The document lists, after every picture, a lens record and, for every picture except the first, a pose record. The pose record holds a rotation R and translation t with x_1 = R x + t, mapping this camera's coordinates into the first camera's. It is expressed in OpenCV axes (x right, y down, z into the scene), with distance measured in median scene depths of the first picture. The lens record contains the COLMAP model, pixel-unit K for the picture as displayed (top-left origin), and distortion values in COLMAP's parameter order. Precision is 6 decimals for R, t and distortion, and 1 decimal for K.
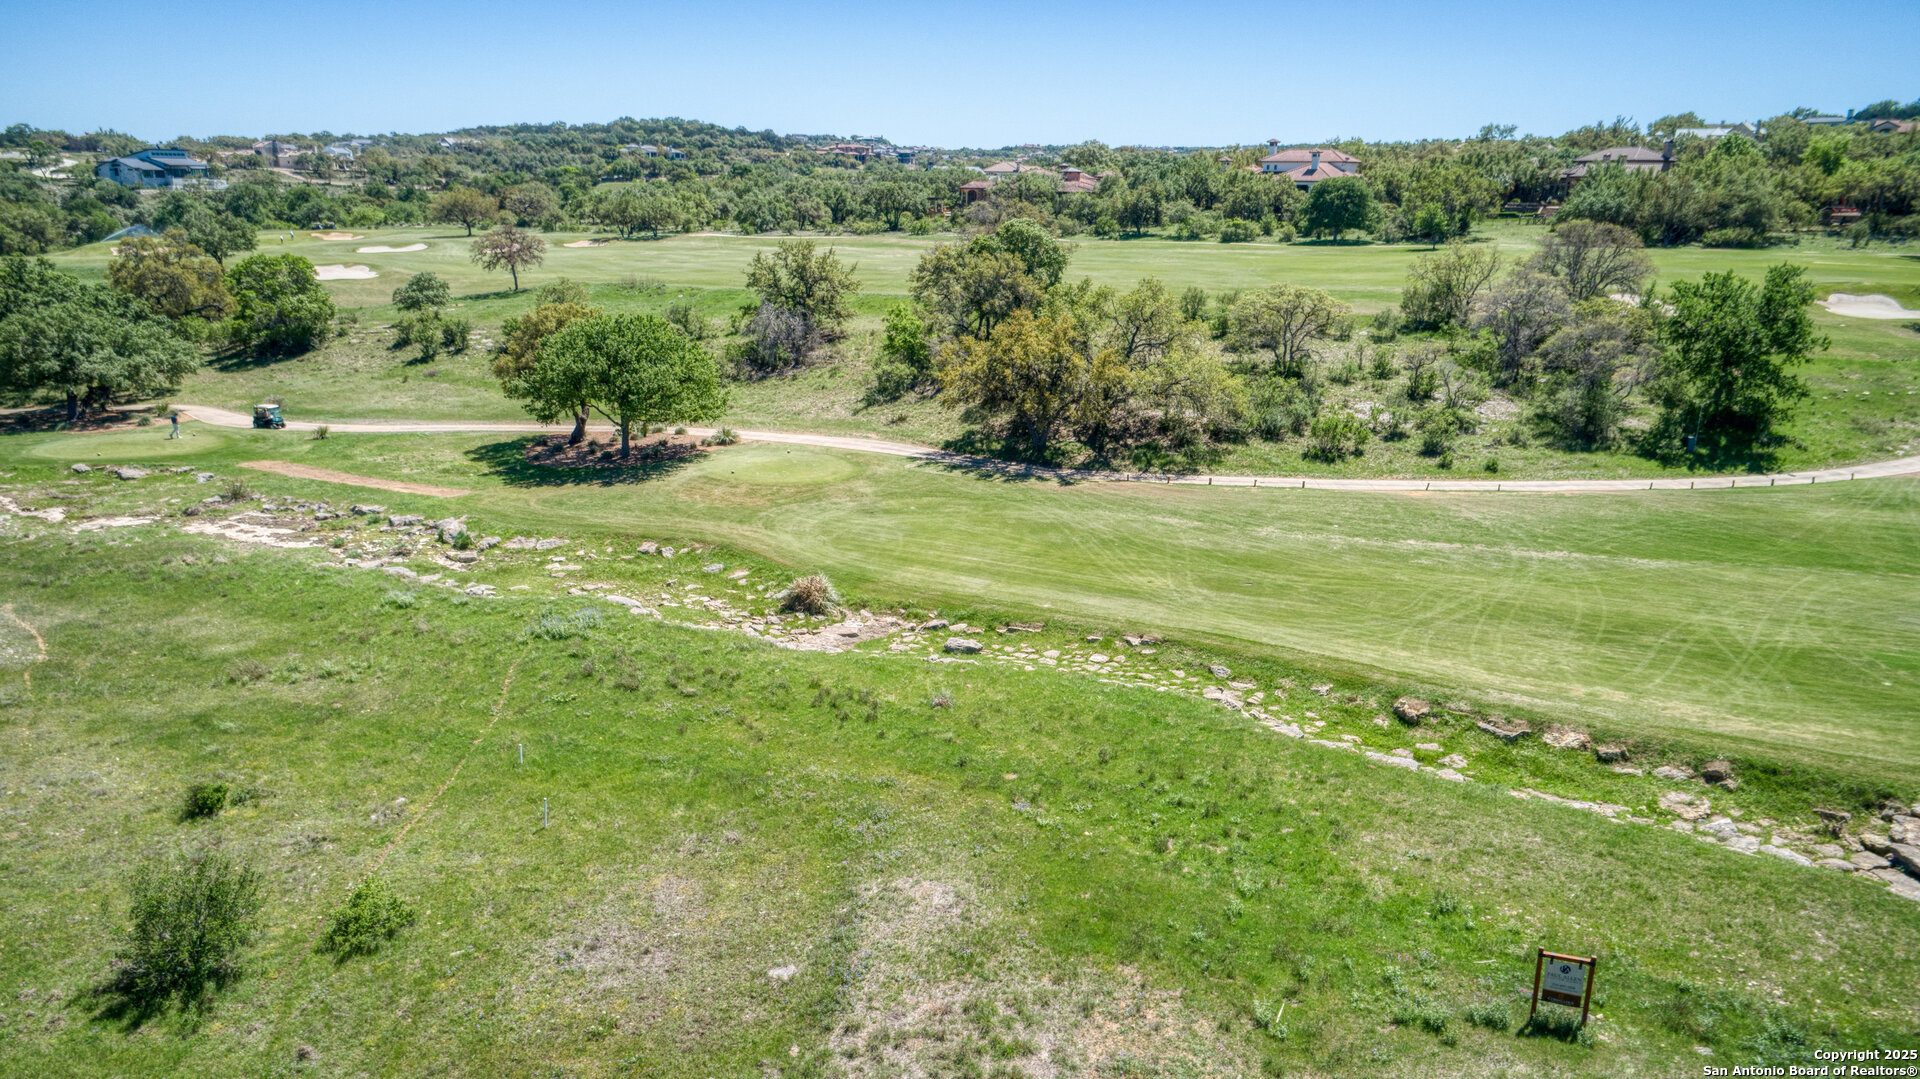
lens RADIAL K [[1290.2, 0, 960.0], [0, 1290.2, 539.5], [0, 0, 1]] dist [-0.000149, 0.003639]
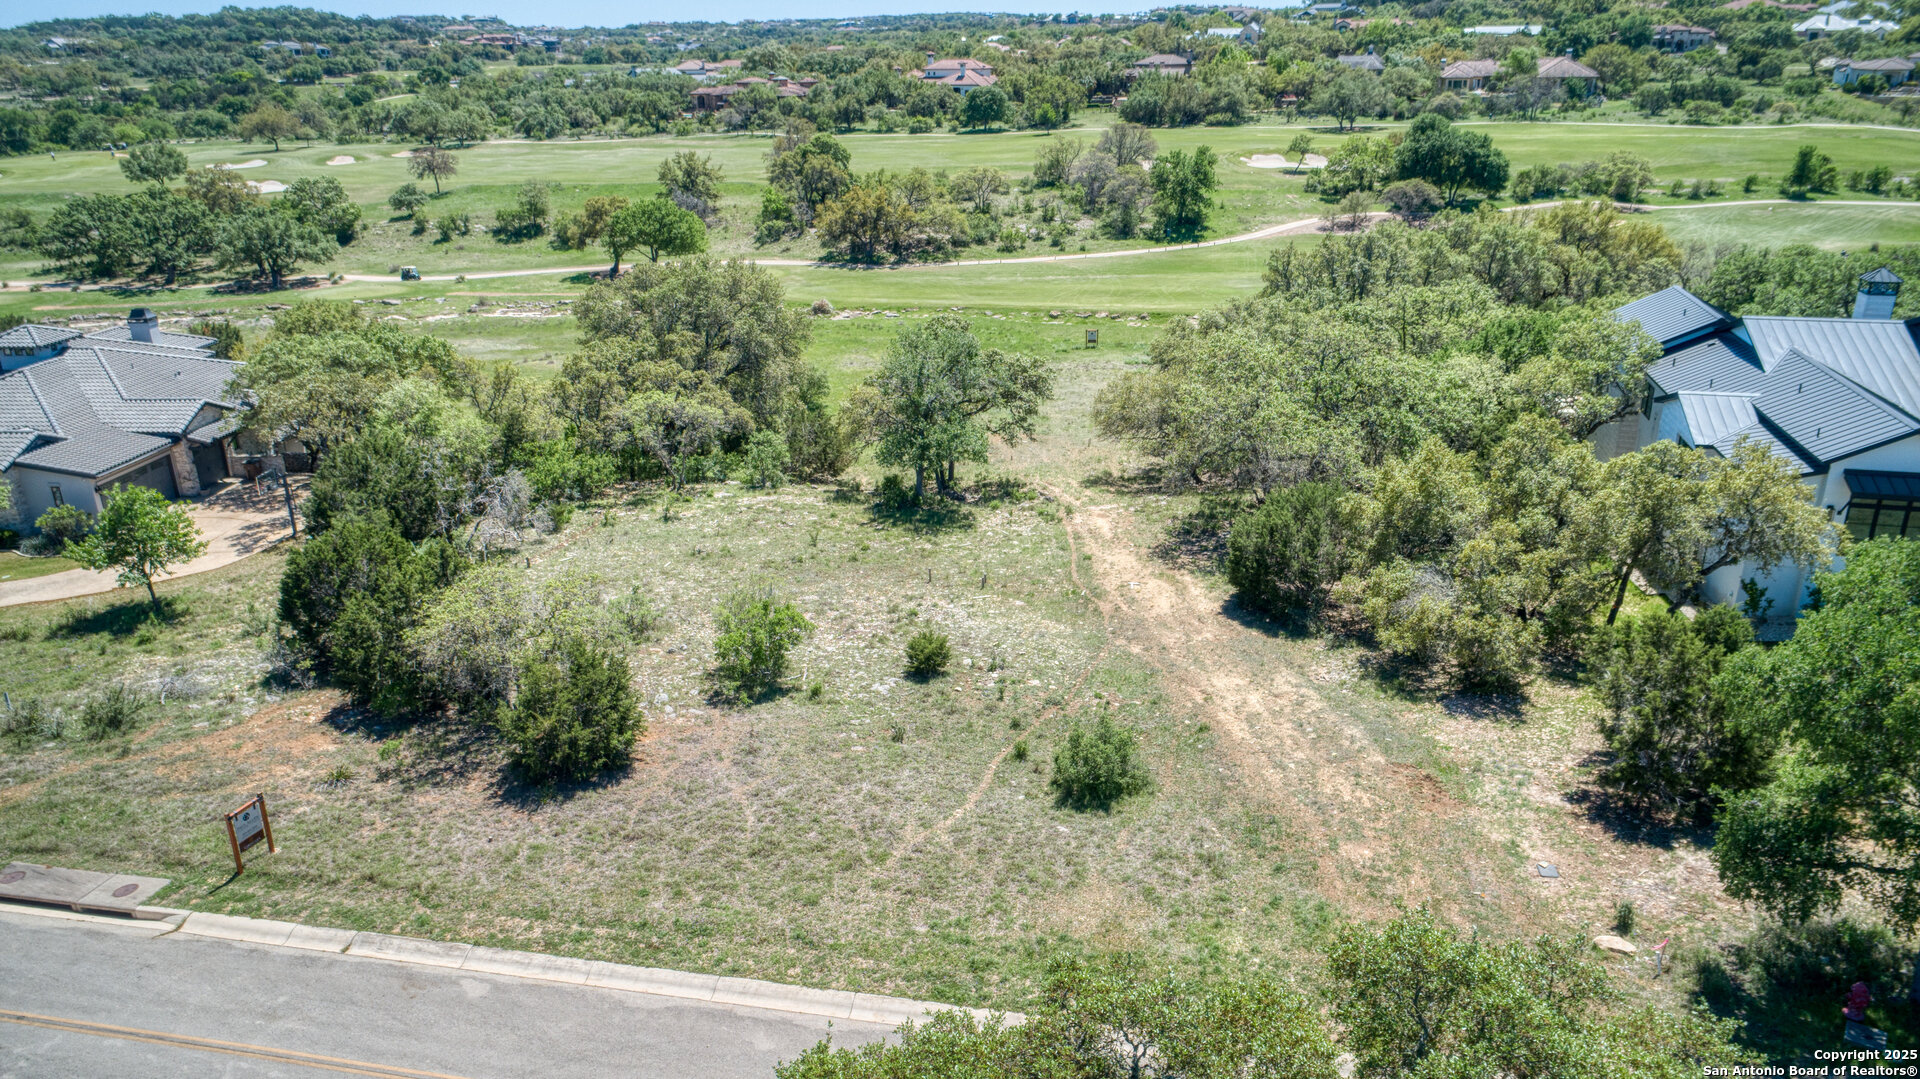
lens RADIAL K [[1294.2, 0, 960.0], [0, 1294.2, 539.5], [0, 0, 1]] dist [-0.000582, 0.006781]
pose [[0.960658, -0.121276, 0.249858, -0.274996], [0.098193, 0.989832, 0.102911, 0.130913], [-0.259798, -0.074328, 0.962798, -0.762801]]
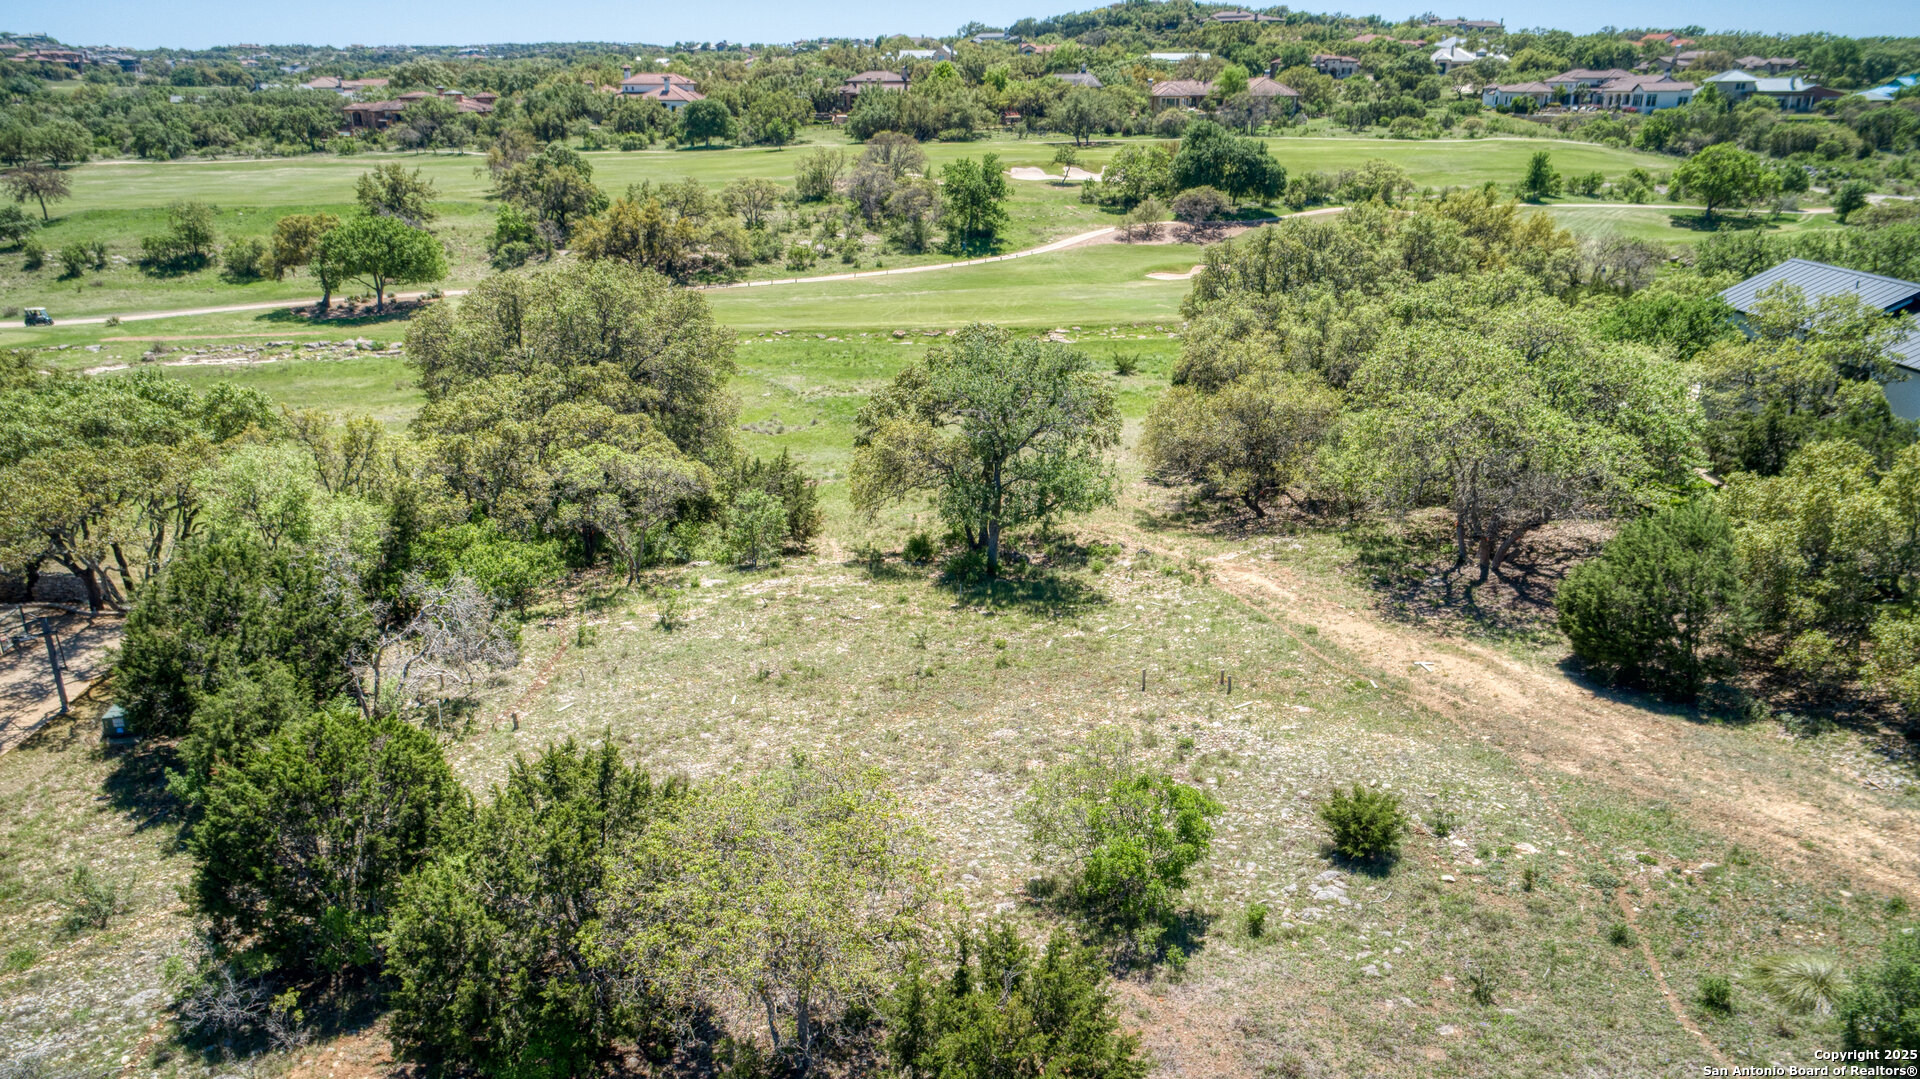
lens RADIAL K [[1294.2, 0, 960.0], [0, 1294.2, 539.5], [0, 0, 1]] dist [-0.000582, 0.006781]
pose [[0.854256, -0.186745, 0.485153, -0.370296], [0.151625, 0.982177, 0.111078, 0.110643], [-0.497249, -0.021328, 0.867346, -0.556374]]
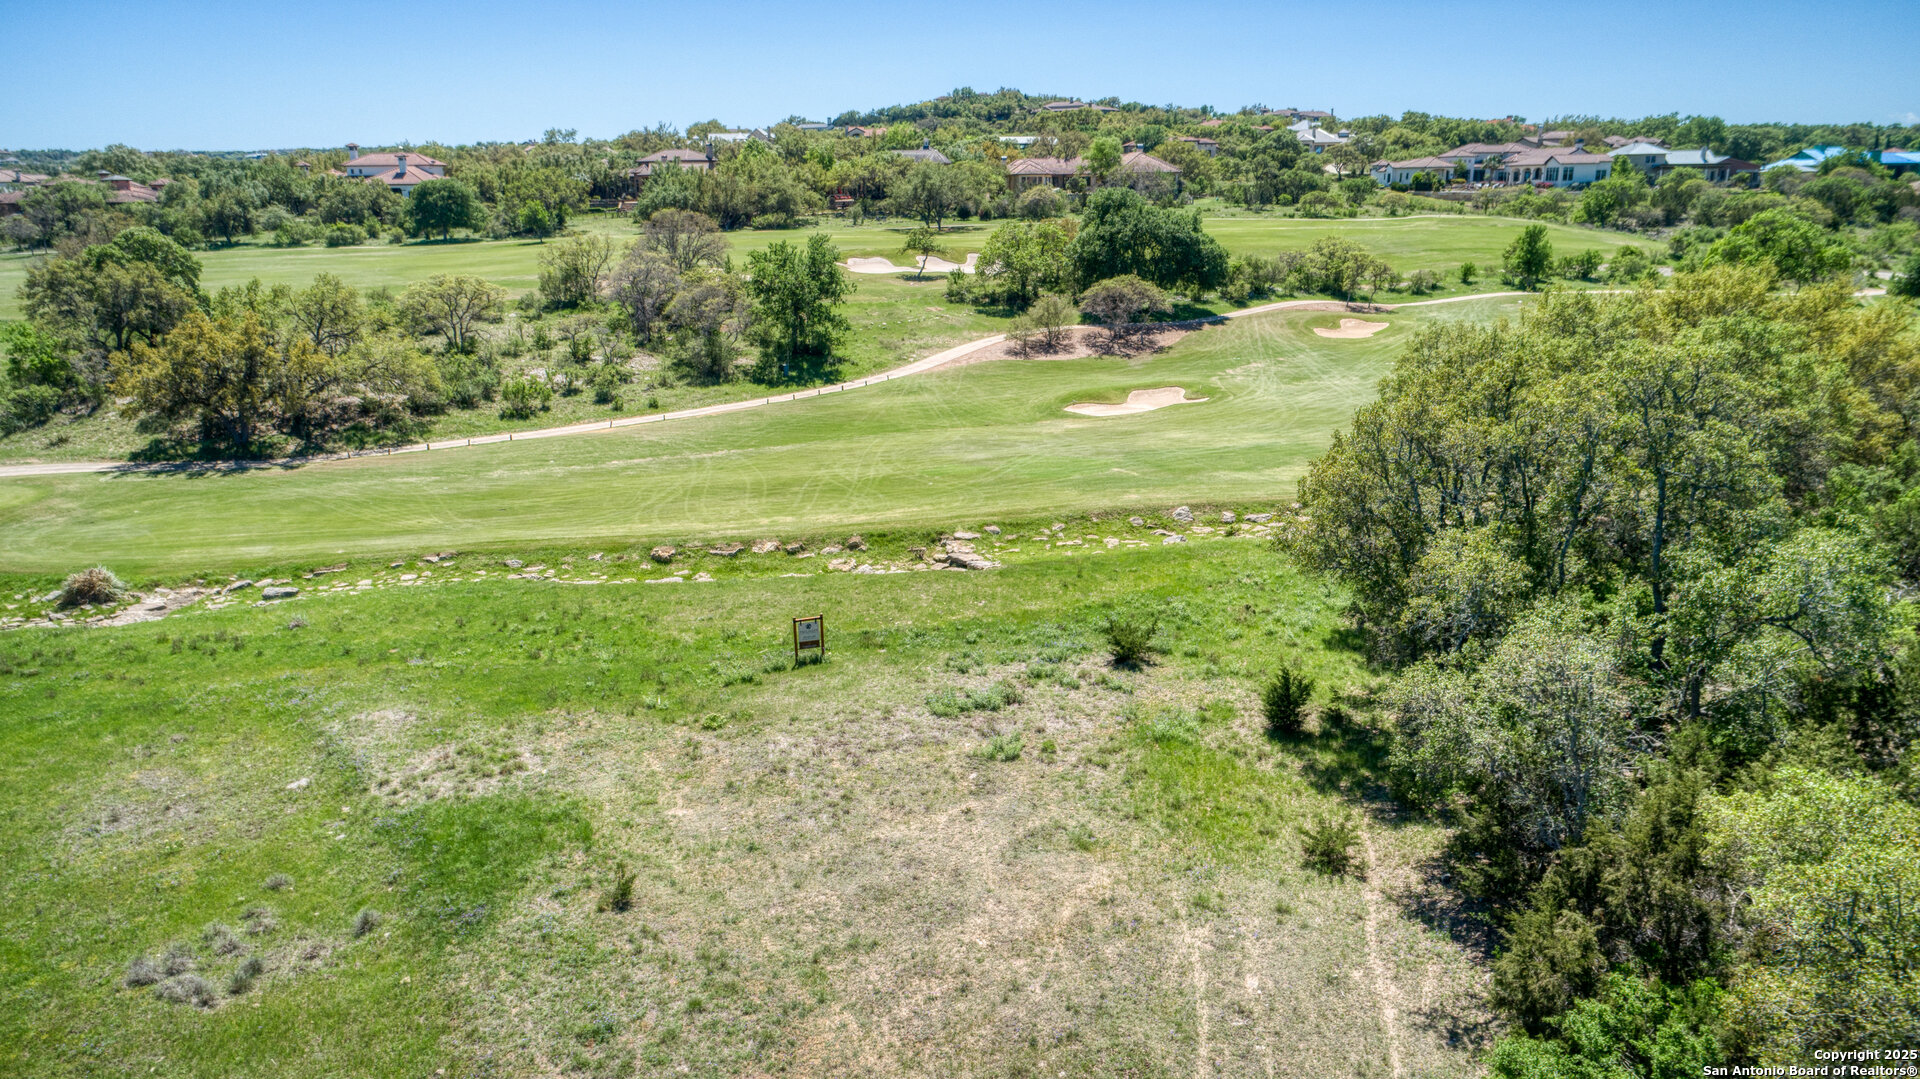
lens RADIAL K [[1294.2, 0, 960.0], [0, 1294.2, 539.5], [0, 0, 1]] dist [-0.000582, 0.006781]
pose [[0.779423, -0.187001, 0.597938, -0.096567], [0.188779, 0.980157, 0.060461, 0.038201], [-0.597379, 0.065753, 0.799259, -0.128089]]
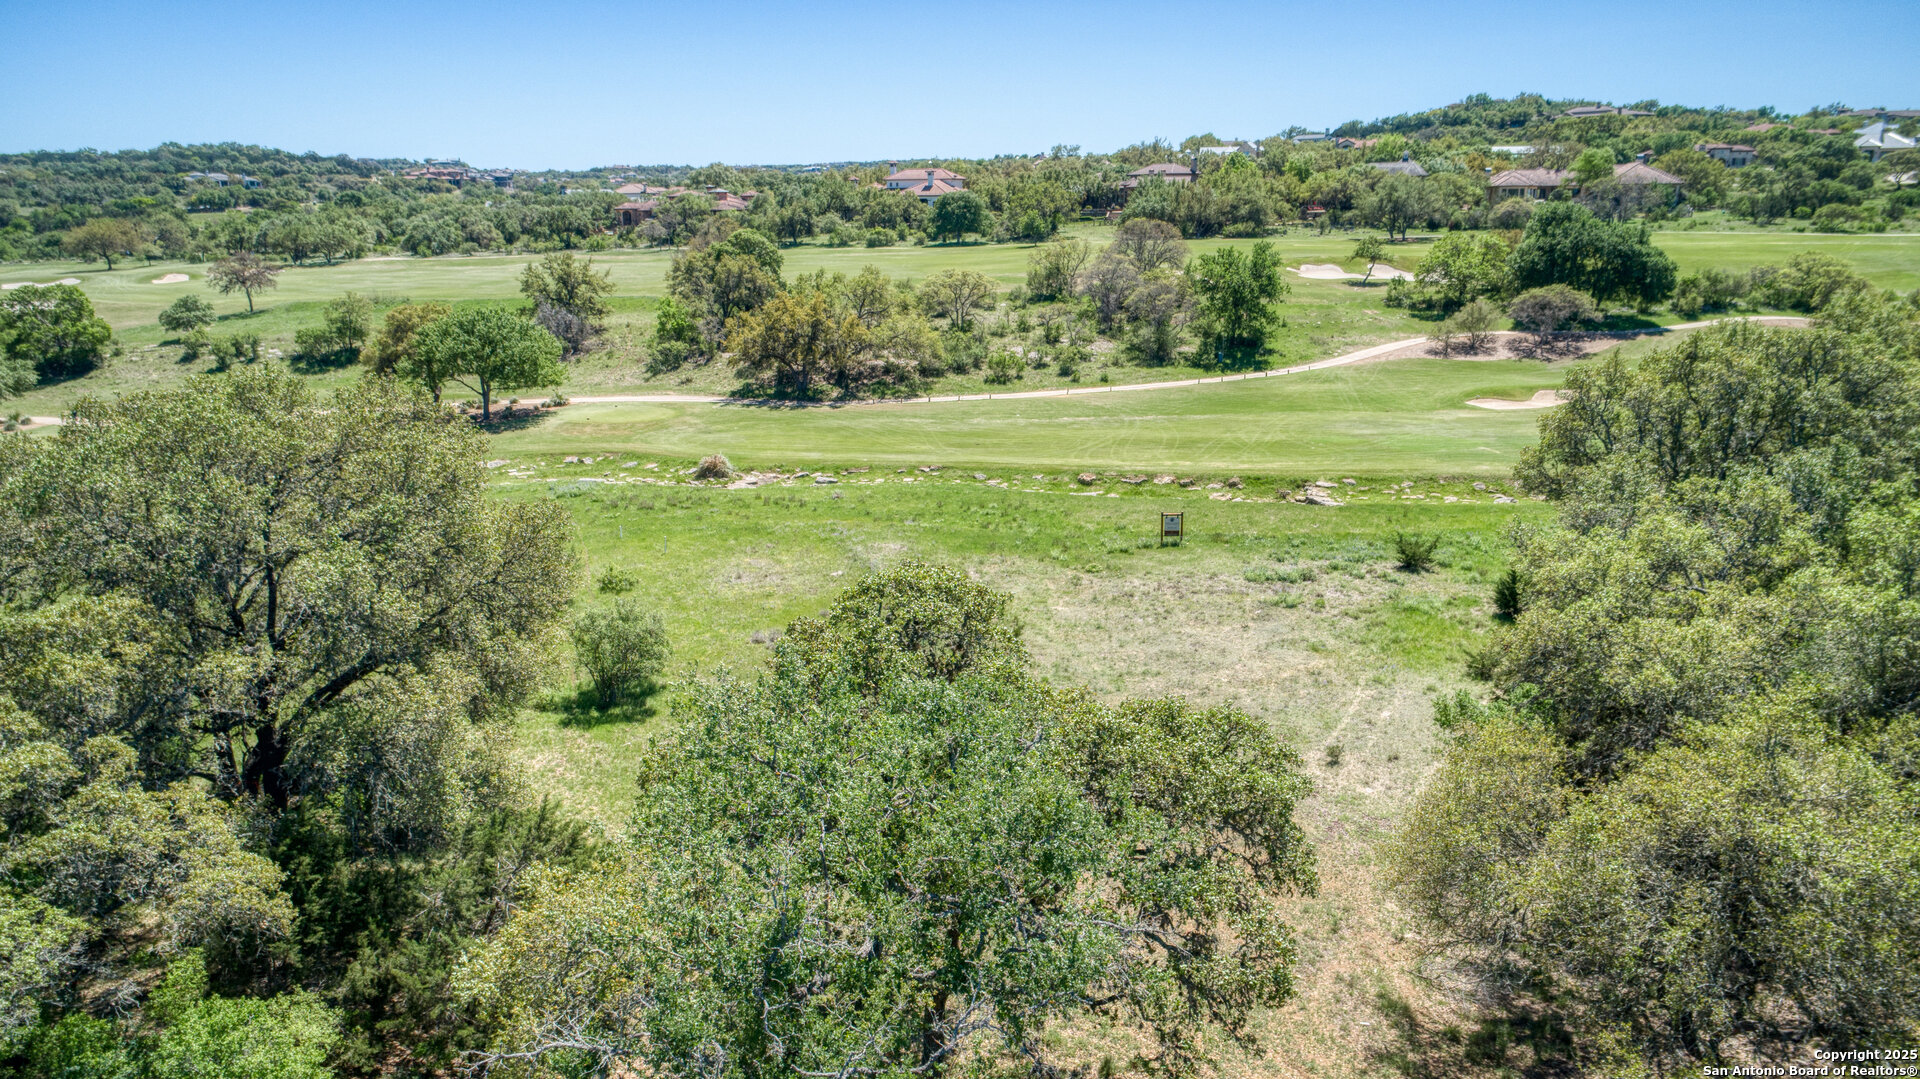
lens RADIAL K [[1294.2, 0, 960.0], [0, 1294.2, 539.5], [0, 0, 1]] dist [-0.000582, 0.006781]
pose [[0.953025, -0.098540, 0.286416, -0.149312], [0.102457, 0.994737, 0.001317, 0.081480], [-0.285038, 0.028090, 0.958104, -0.296541]]
